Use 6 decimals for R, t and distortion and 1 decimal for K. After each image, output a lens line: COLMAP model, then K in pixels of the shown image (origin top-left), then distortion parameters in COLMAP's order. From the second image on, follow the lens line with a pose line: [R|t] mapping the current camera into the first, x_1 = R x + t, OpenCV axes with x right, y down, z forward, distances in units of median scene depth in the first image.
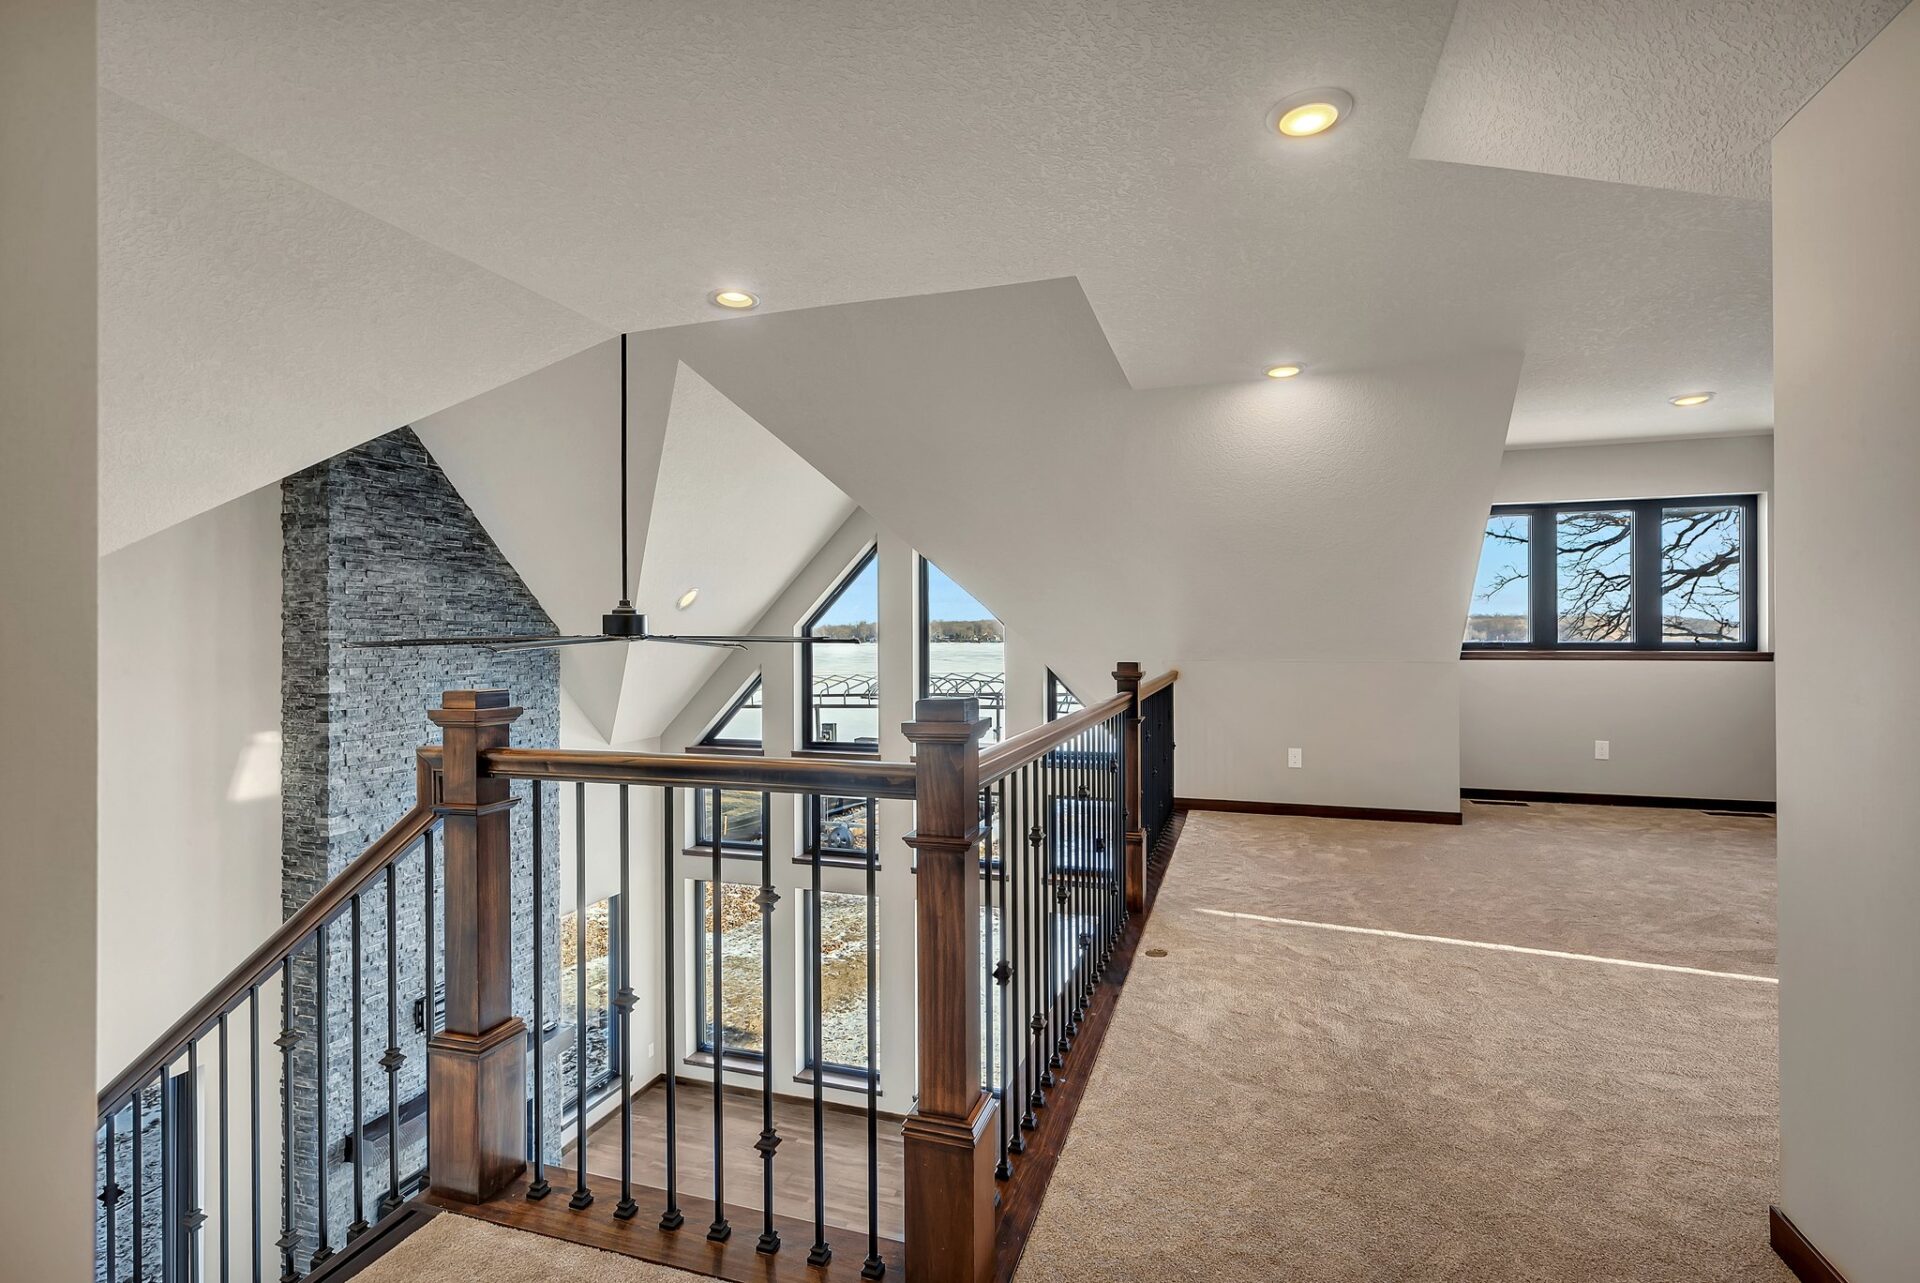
lens RADIAL K [[885.6, 0, 955.5], [0, 885.6, 636.4], [0, 0, 1]] dist [0.002820, 0.000225]
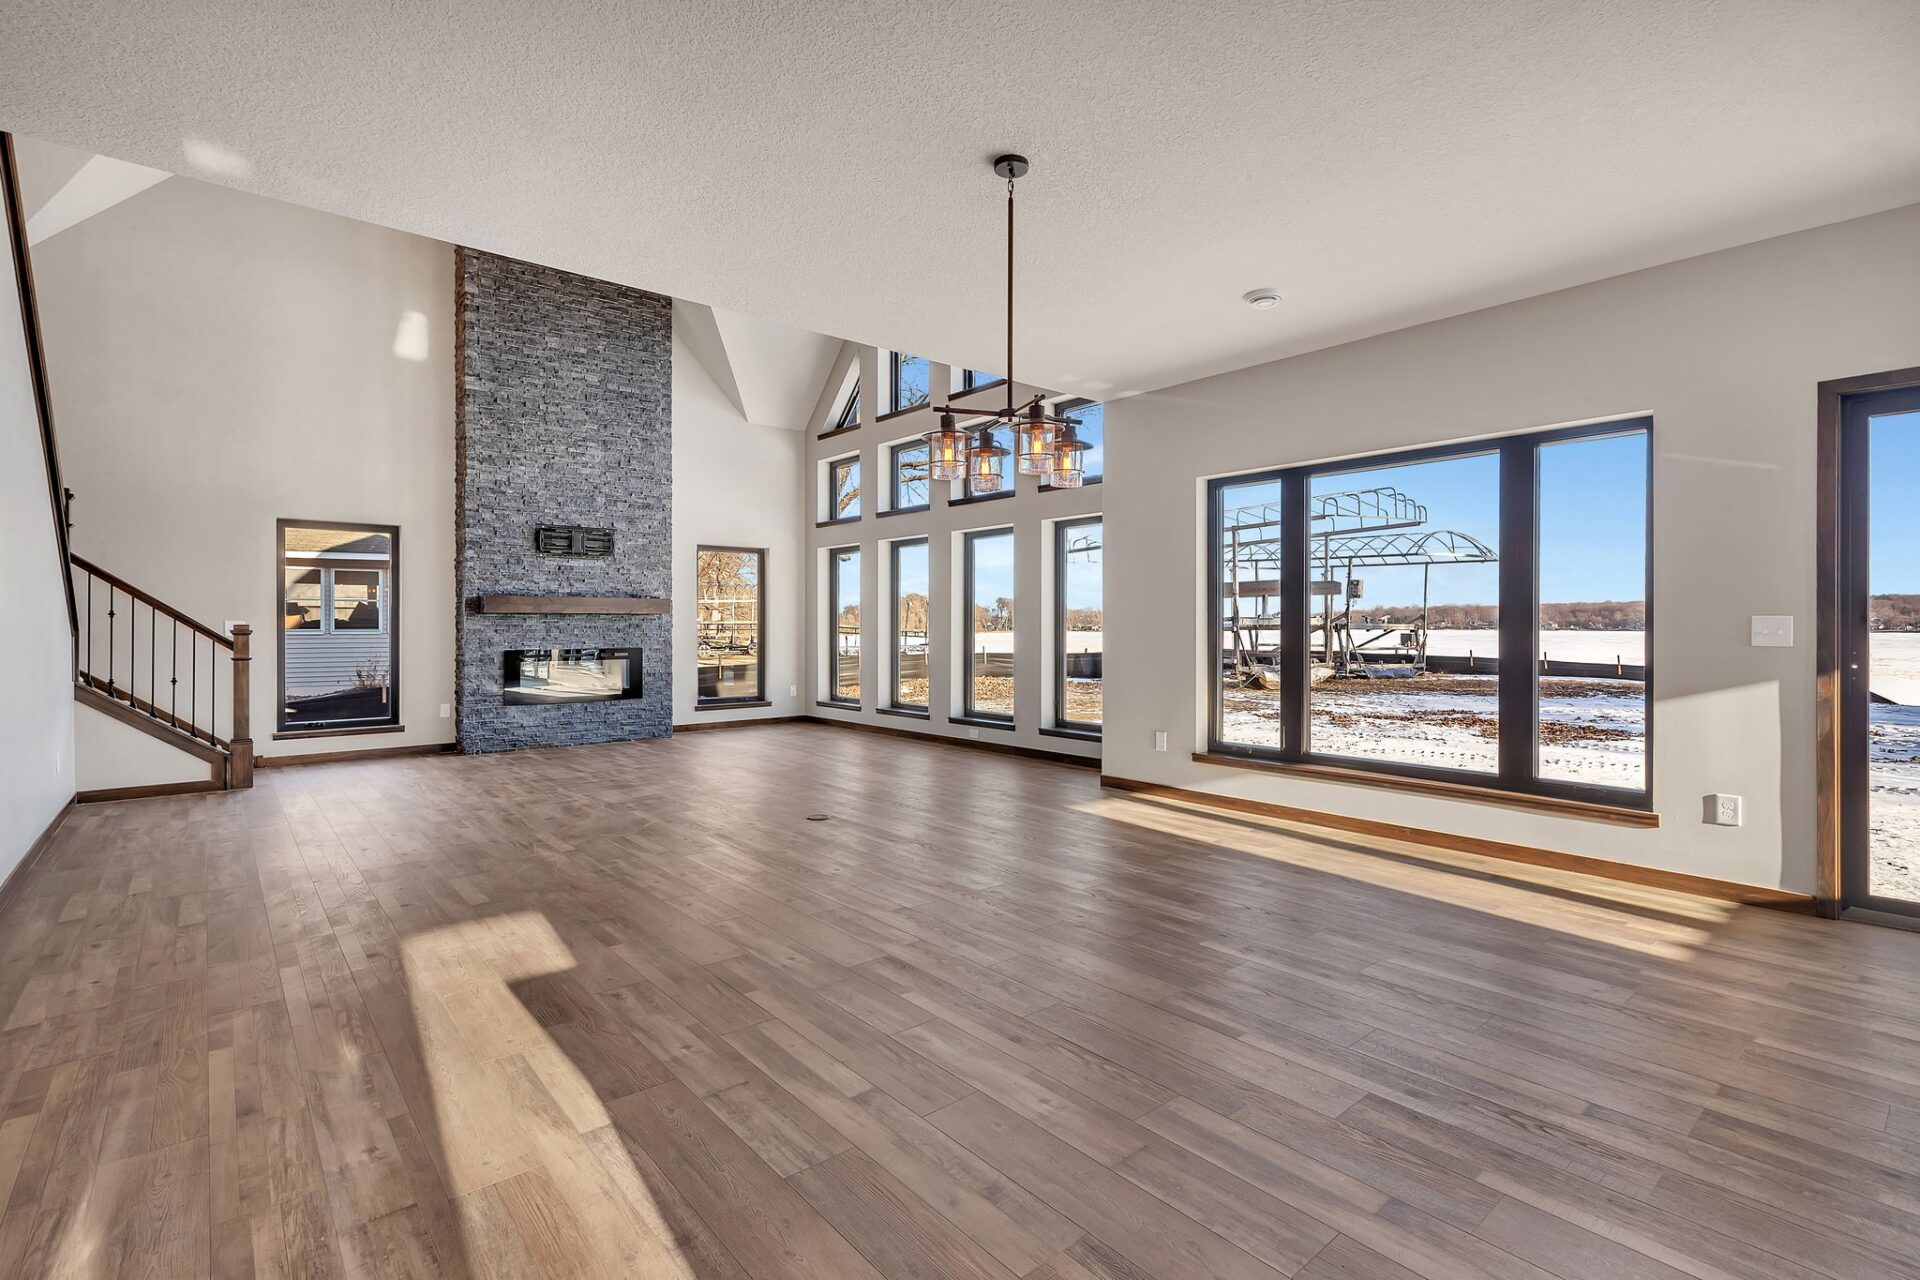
lens RADIAL K [[888.6, 0, 970.2], [0, 888.6, 631.2], [0, 0, 1]] dist [0.005369, 0.000326]
pose [[0.855860, 0.006634, -0.517165, 0.762371], [-0.003267, 0.999967, 0.007420, 0.598360], [0.517197, -0.004661, 0.855854, 0.155553]]
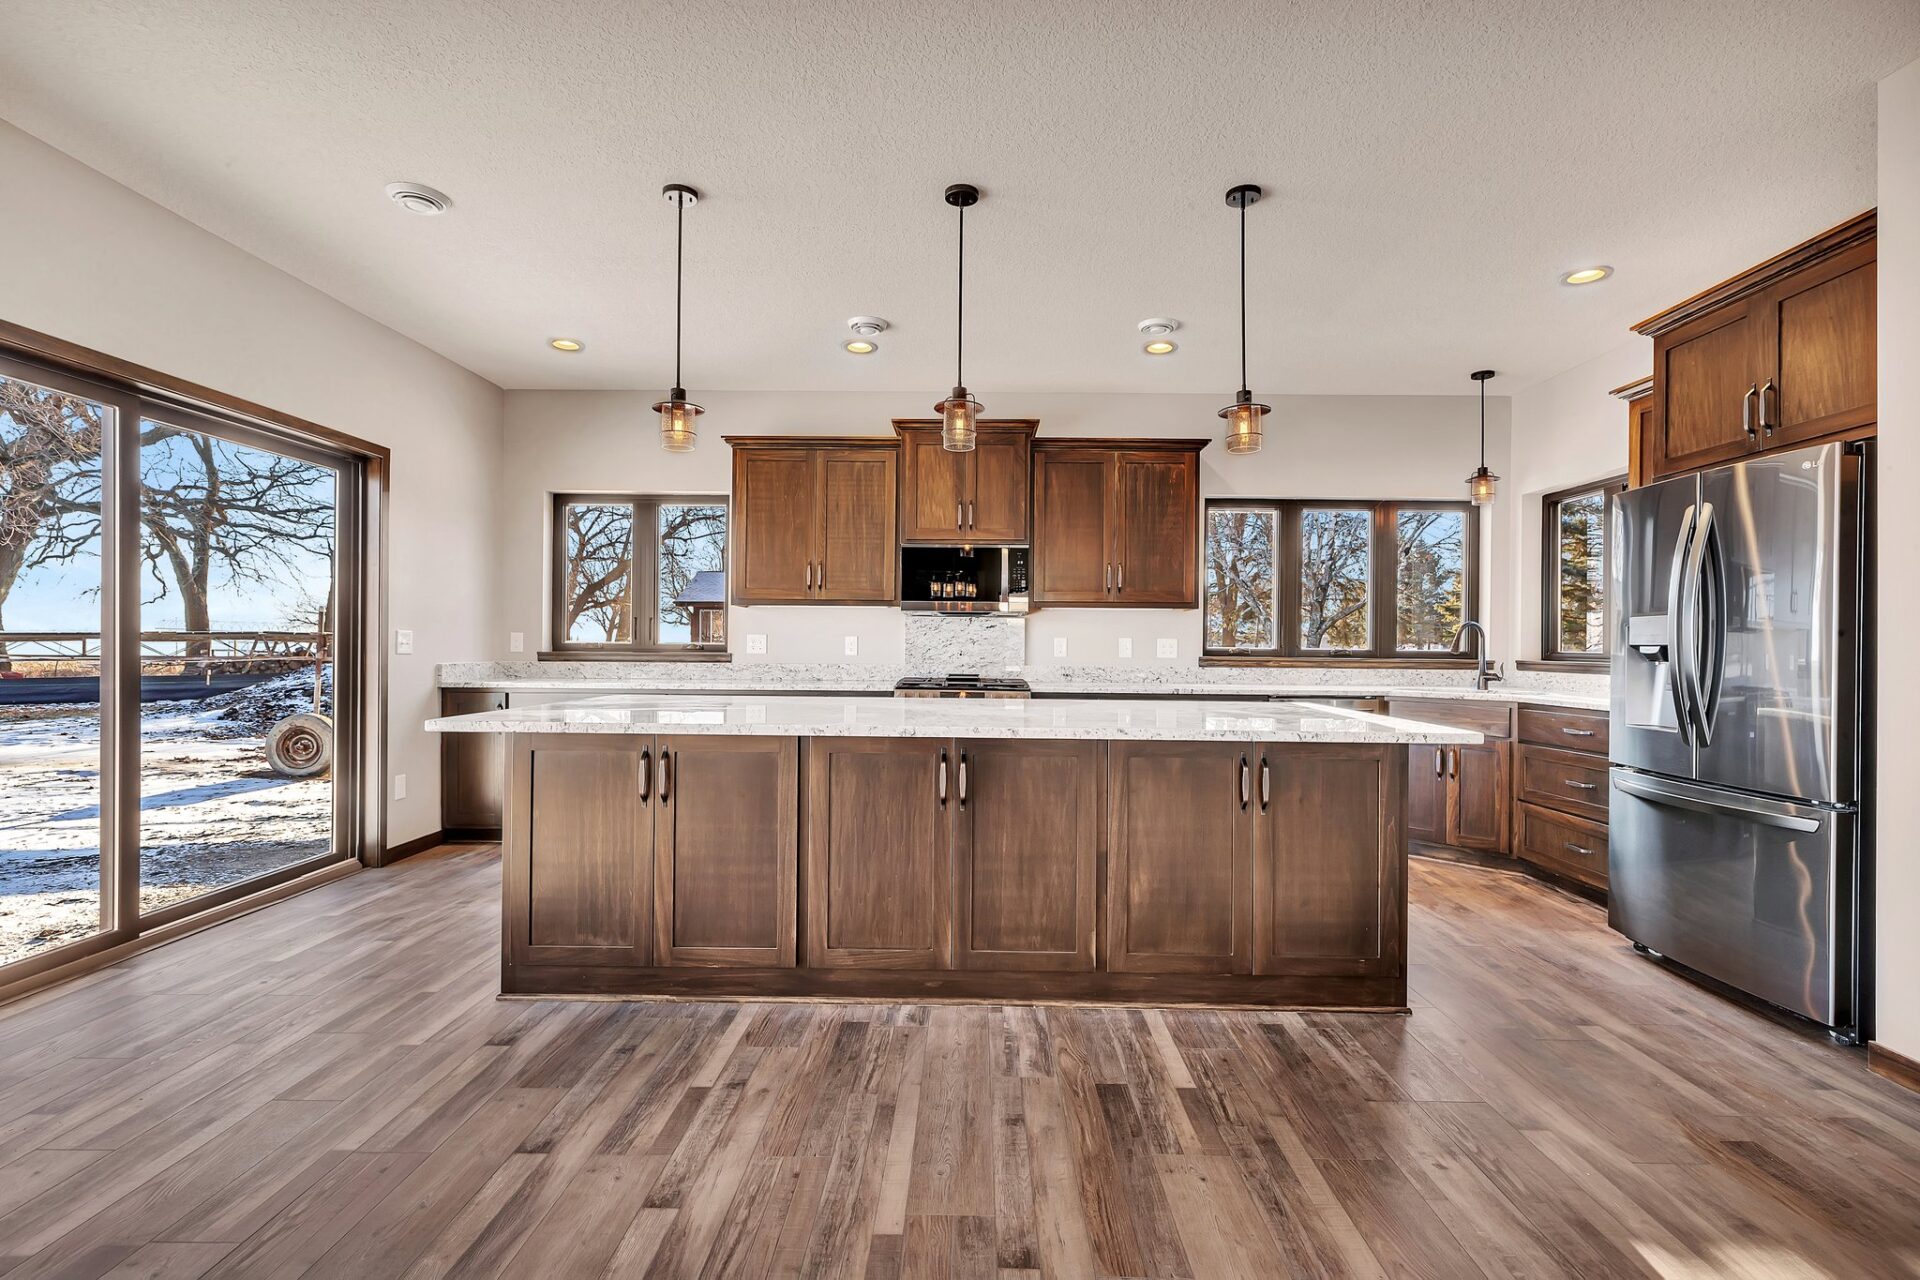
lens RADIAL K [[869.7, 0, 965.1], [0, 869.7, 640.9], [0, 0, 1]] dist [0.004116, 0.000519]
pose [[-0.300771, 0.006488, 0.953674, 0.451861], [-0.007295, 0.999932, -0.009103, 0.599787], [-0.953669, -0.009695, -0.300703, 0.610257]]
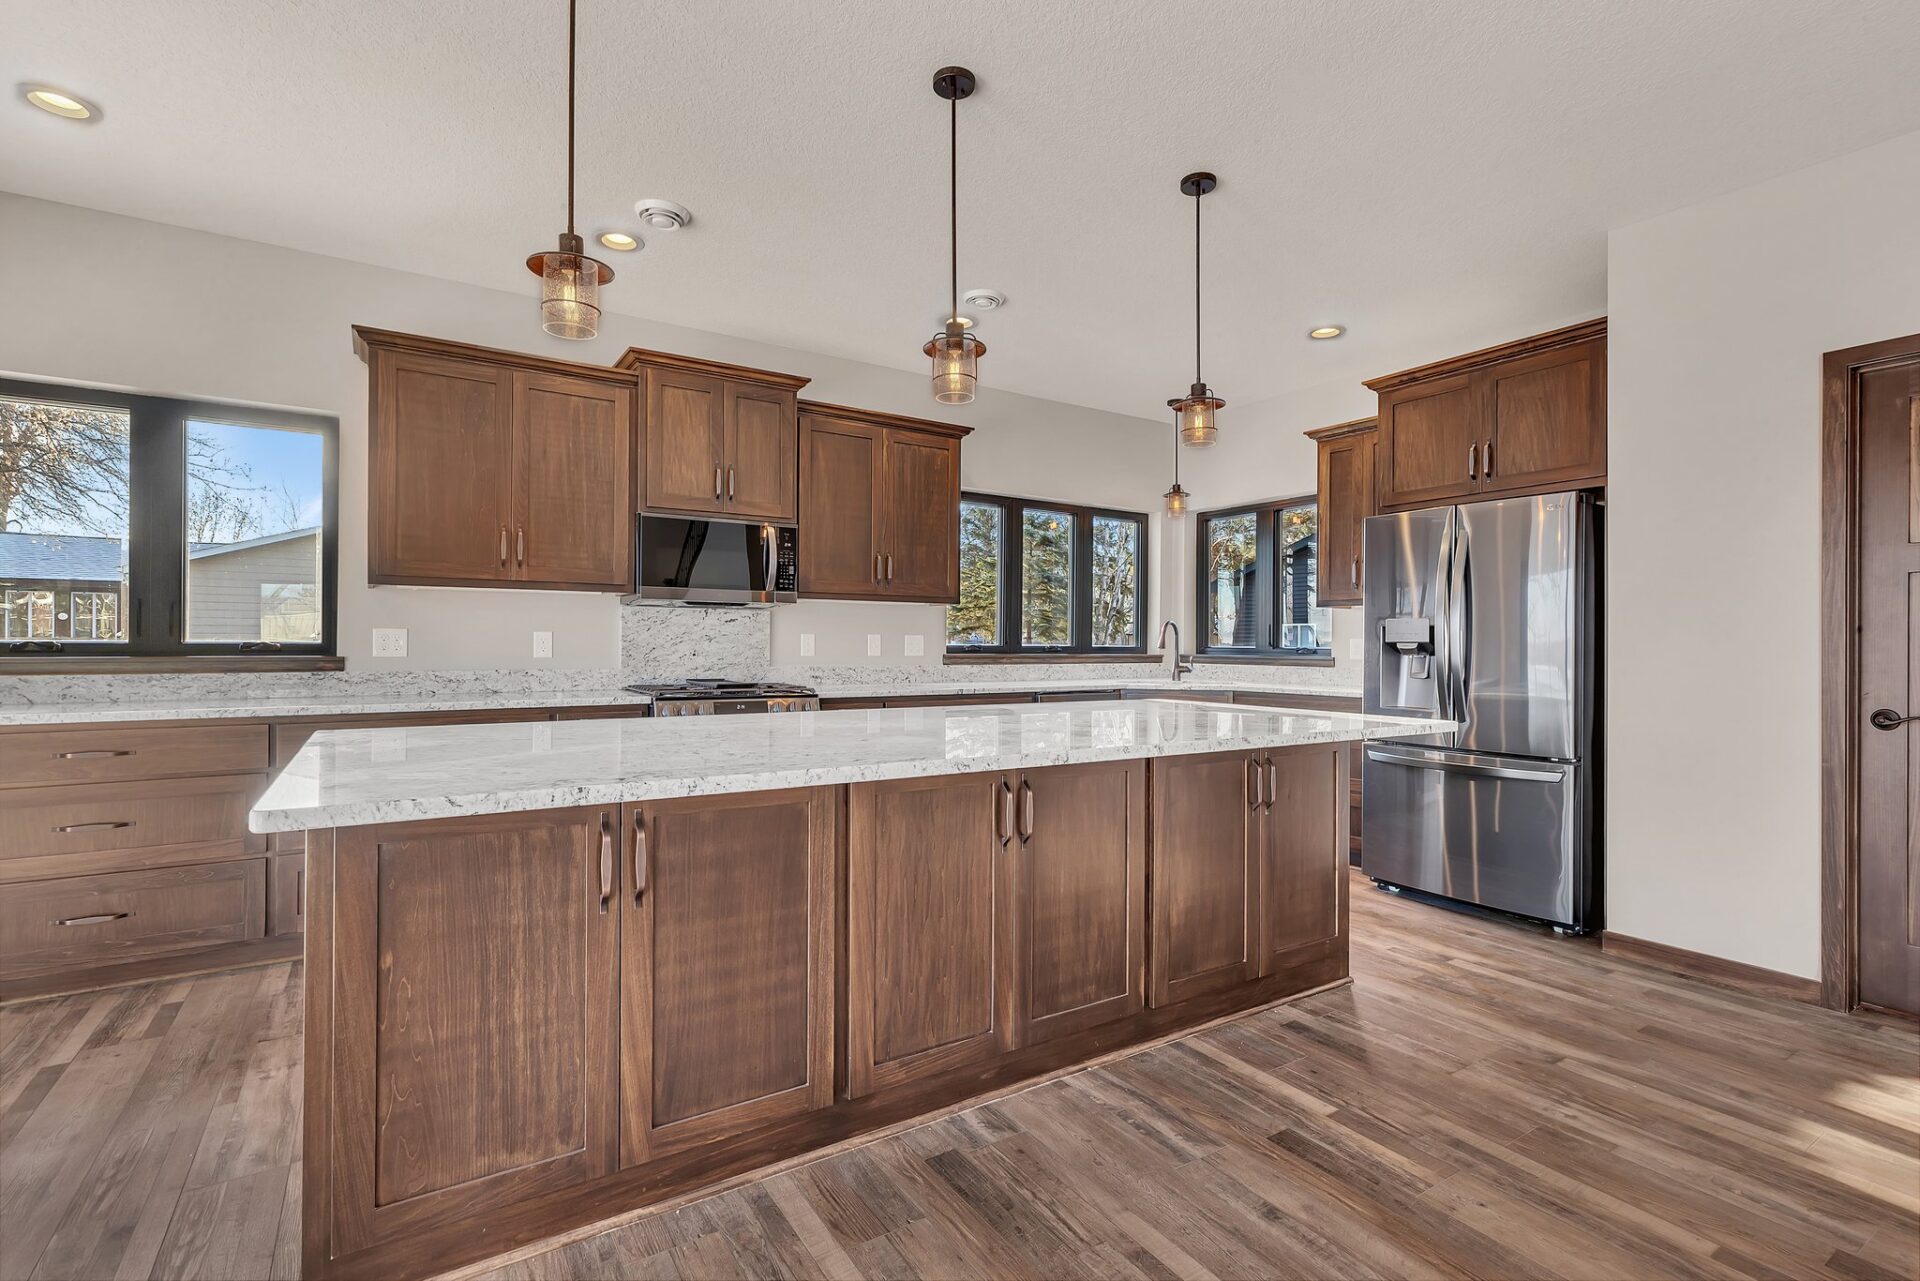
lens RADIAL K [[889.9, 0, 965.0], [0, 889.9, 641.1], [0, 0, 1]] dist [0.004133, 0.000294]
pose [[-0.779433, 0.002479, 0.626480, 0.690862], [-0.001882, 0.999978, -0.006298, 0.598619], [-0.626482, -0.006088, -0.779412, 0.798244]]
